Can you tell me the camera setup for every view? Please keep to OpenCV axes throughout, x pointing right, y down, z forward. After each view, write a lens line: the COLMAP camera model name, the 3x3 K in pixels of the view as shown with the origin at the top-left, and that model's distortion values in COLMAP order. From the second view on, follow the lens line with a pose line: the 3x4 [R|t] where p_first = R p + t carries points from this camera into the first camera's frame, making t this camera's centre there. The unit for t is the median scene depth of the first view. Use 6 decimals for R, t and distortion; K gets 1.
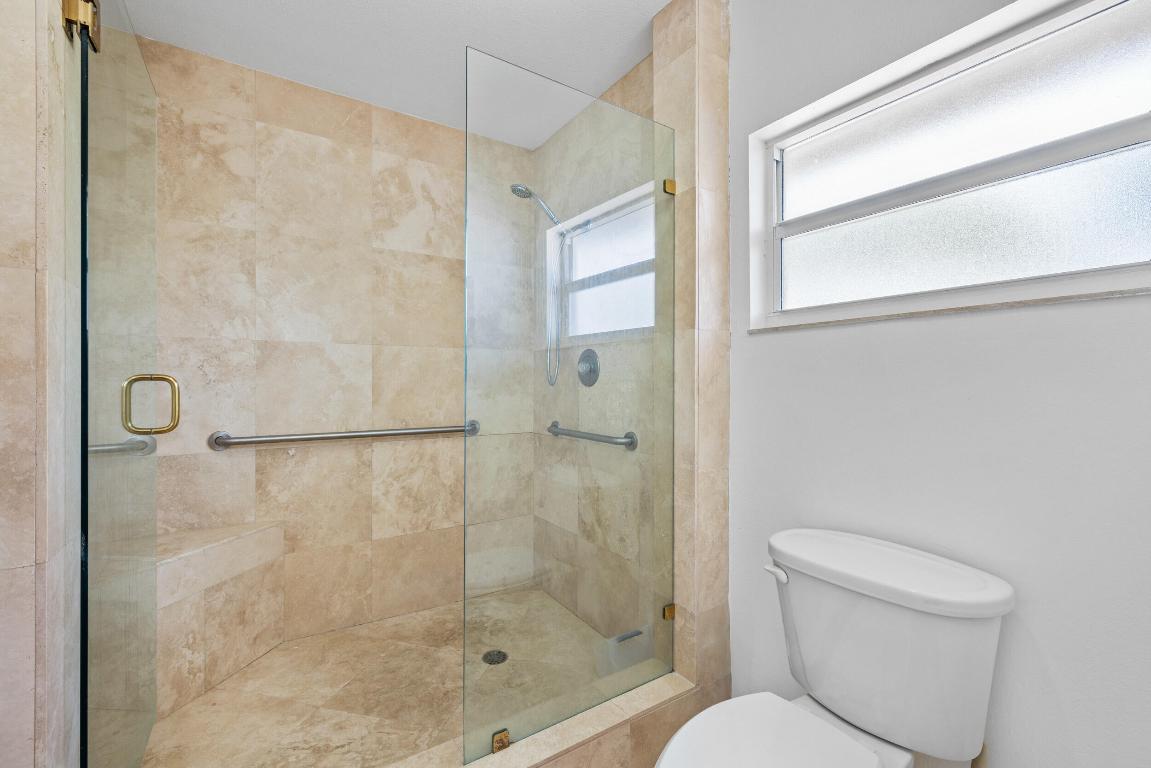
lens RADIAL K [[485.6, 0, 571.3], [0, 485.6, 382.2], [0, 0, 1]] dist [-0.001917, 0.000020]
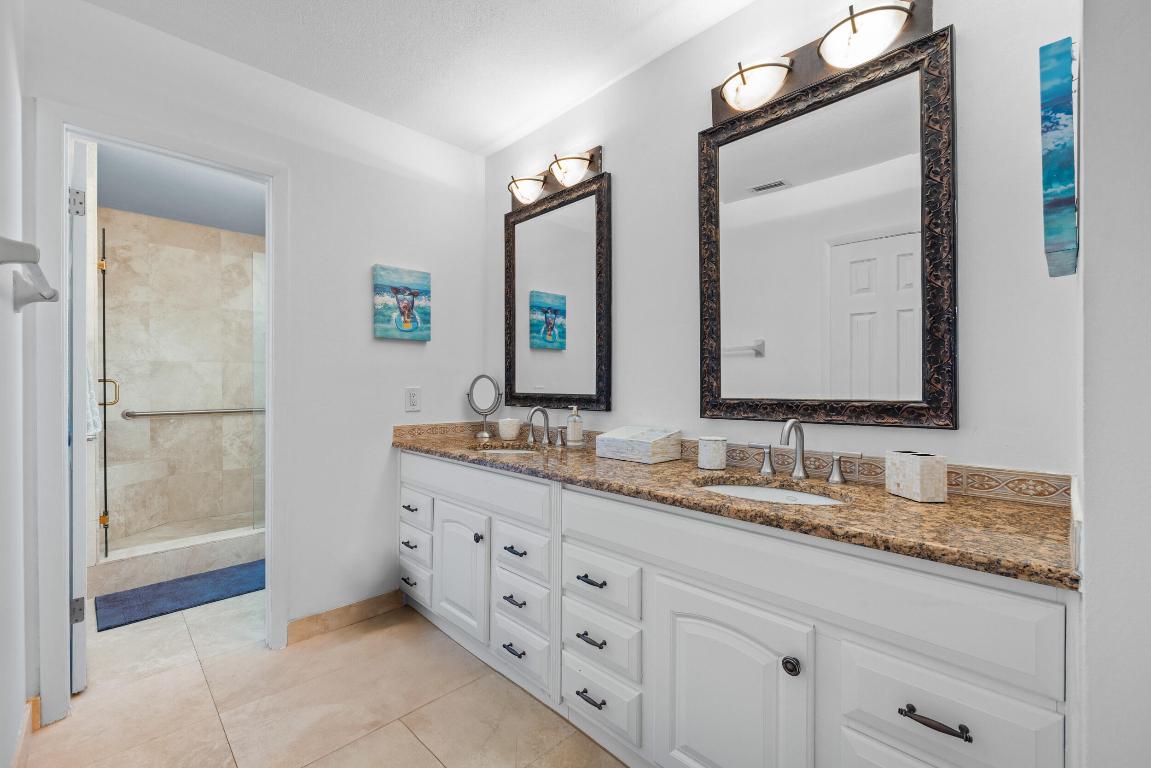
lens RADIAL K [[485.6, 0, 580.1], [0, 485.6, 385.9], [0, 0, 1]] dist [-0.001917, 0.000020]
pose [[0.980634, 0.000200, 0.195850, 0.575047], [-0.002625, 0.999923, 0.012125, -0.015617], [-0.195833, -0.012404, 0.980559, -1.092179]]
